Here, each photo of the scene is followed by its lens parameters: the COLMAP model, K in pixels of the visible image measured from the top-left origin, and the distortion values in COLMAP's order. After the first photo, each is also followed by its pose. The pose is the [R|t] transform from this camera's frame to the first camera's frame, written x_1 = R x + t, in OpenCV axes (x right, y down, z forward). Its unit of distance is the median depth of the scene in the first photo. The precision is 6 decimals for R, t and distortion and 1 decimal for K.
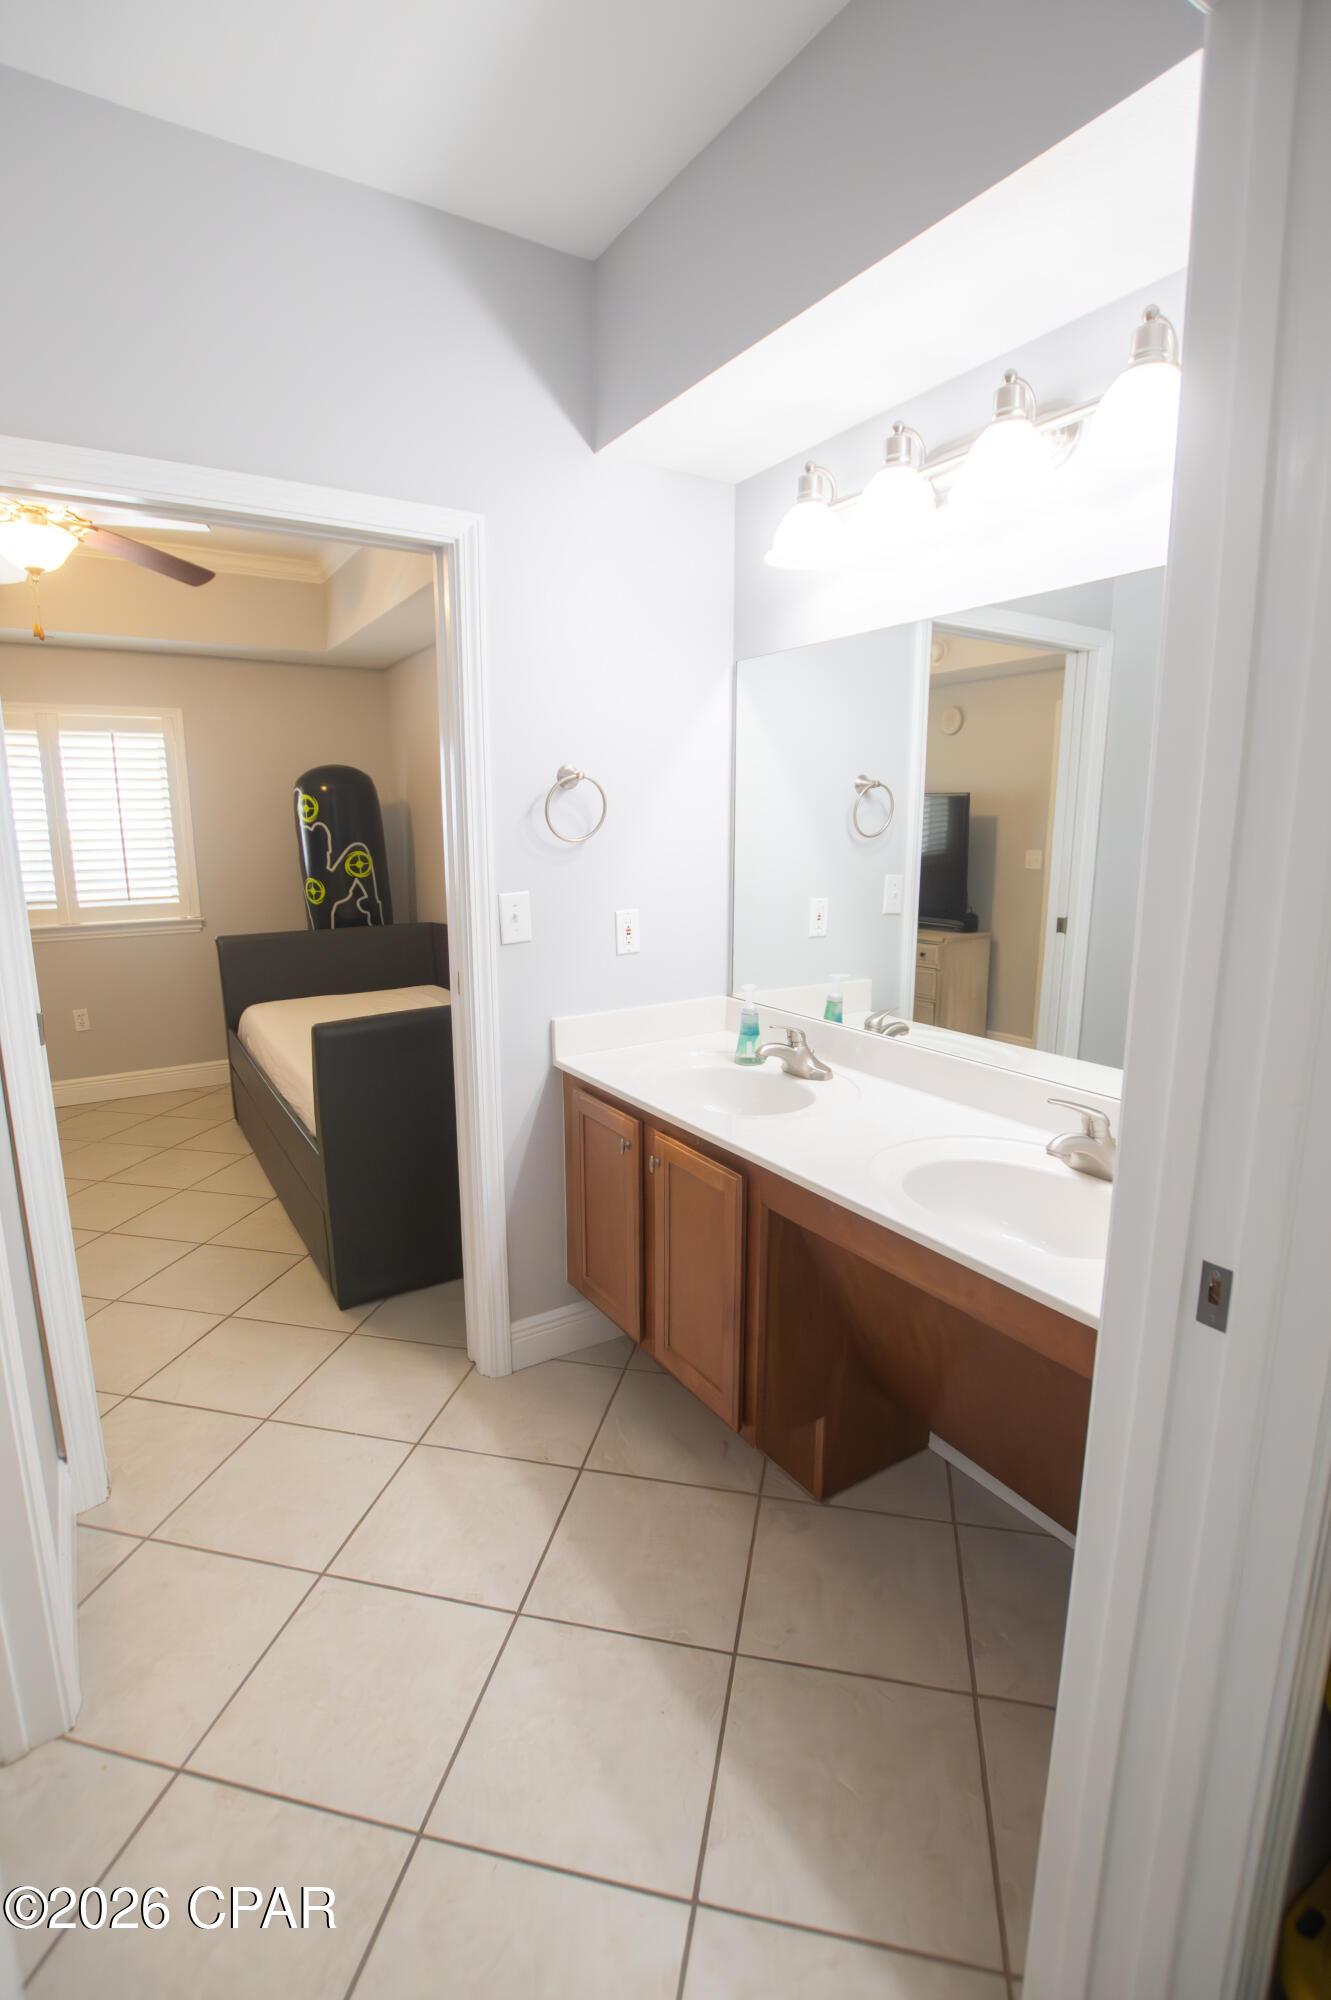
lens RADIAL K [[887.7, 0, 655.9], [0, 887.7, 1000.3], [0, 0, 1]] dist [-0.026376, 0.000661]
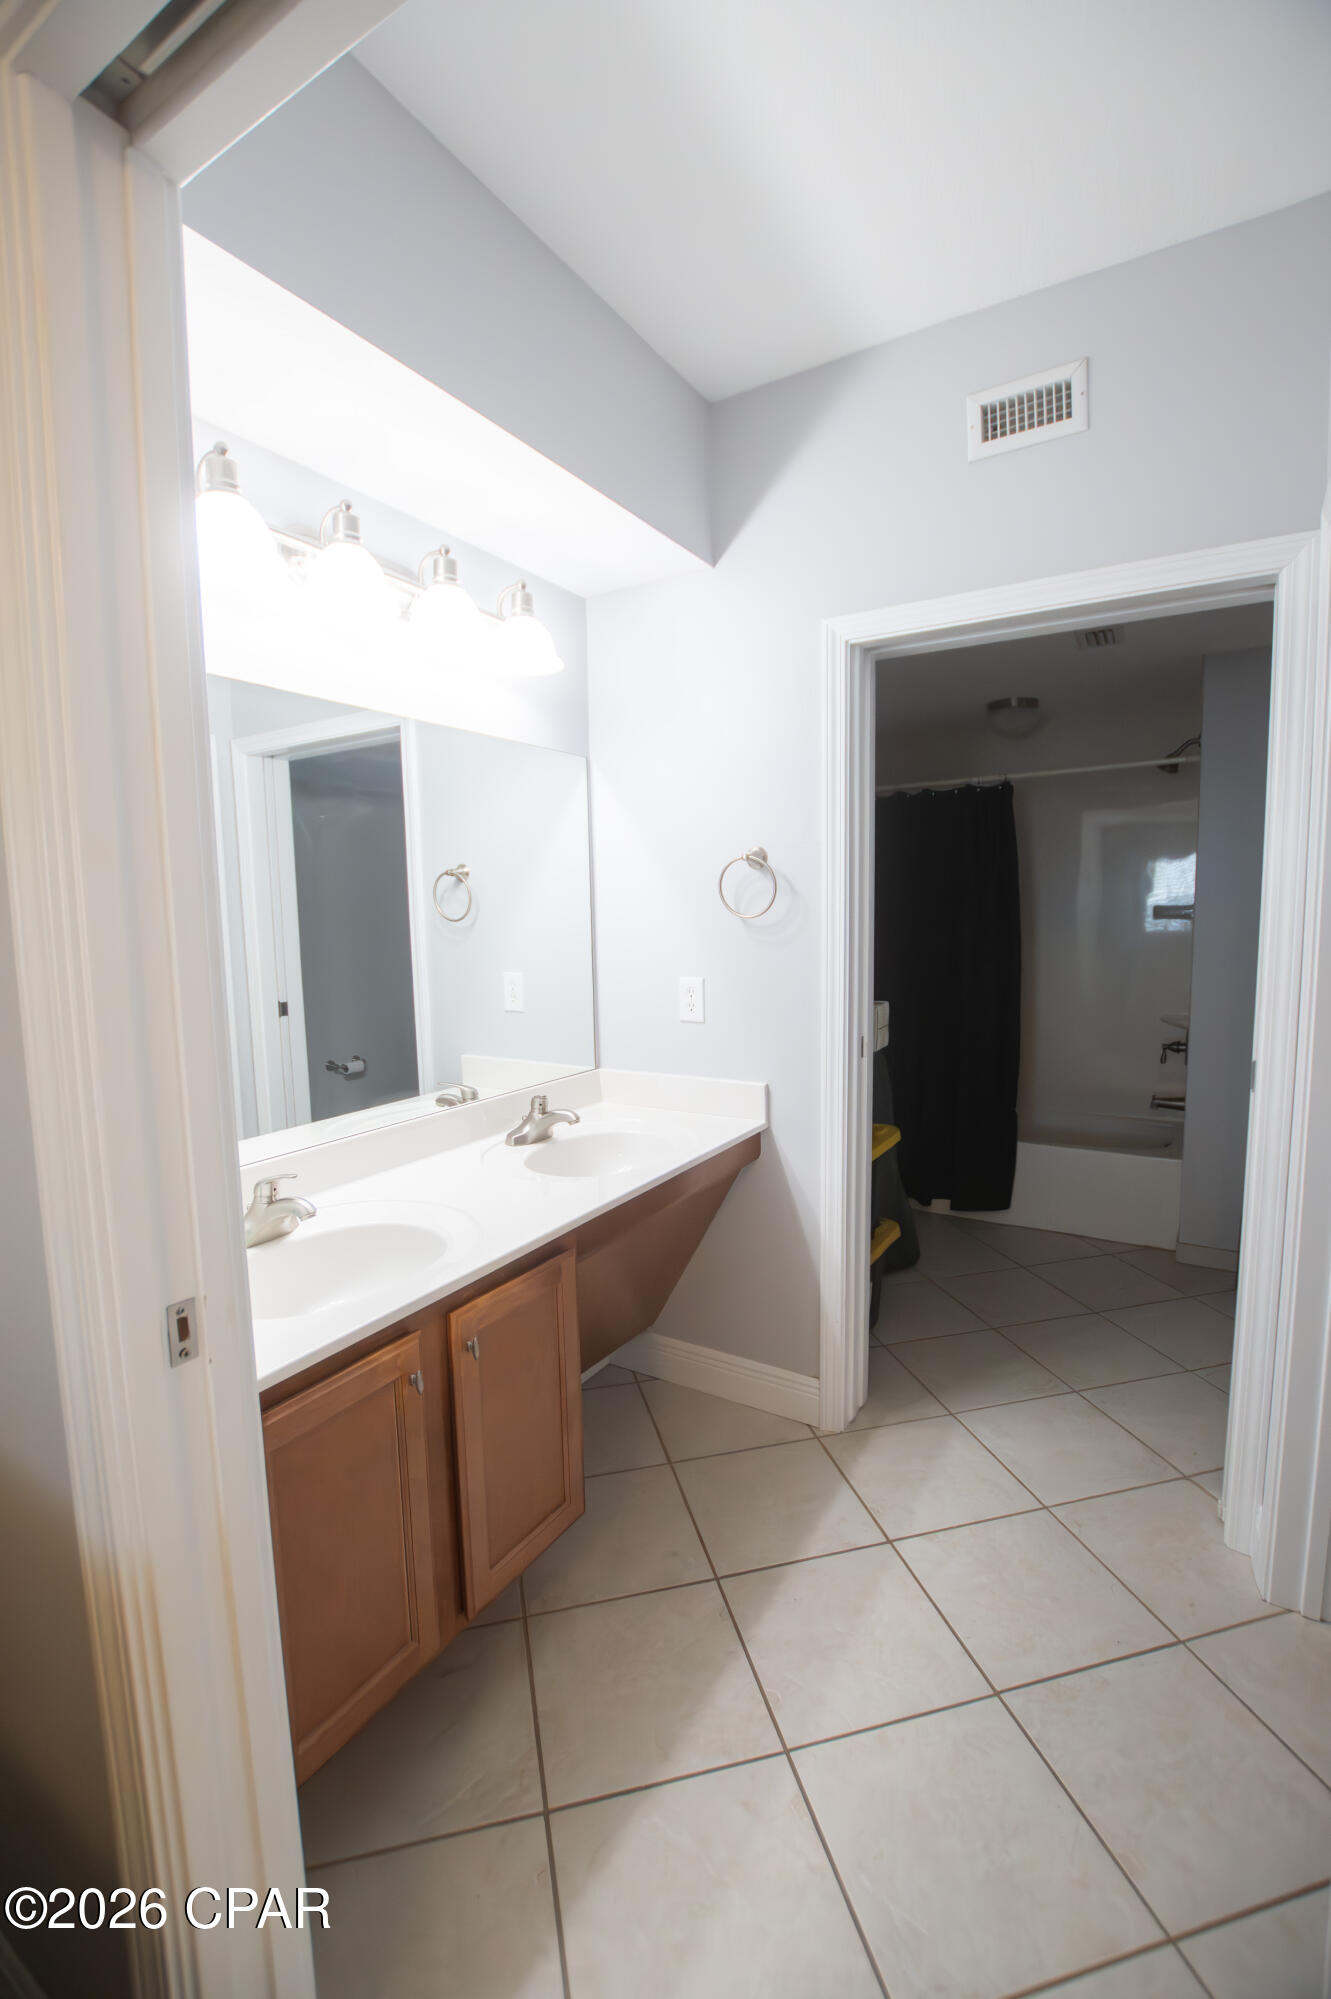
lens RADIAL K [[887.3, 0, 655.9], [0, 887.3, 999.8], [0, 0, 1]] dist [-0.026376, 0.000661]
pose [[-0.412874, -0.087849, 0.906541, -0.855004], [0.202329, 0.961620, 0.185335, -0.244718], [-0.888030, 0.259940, -0.379254, 1.266209]]
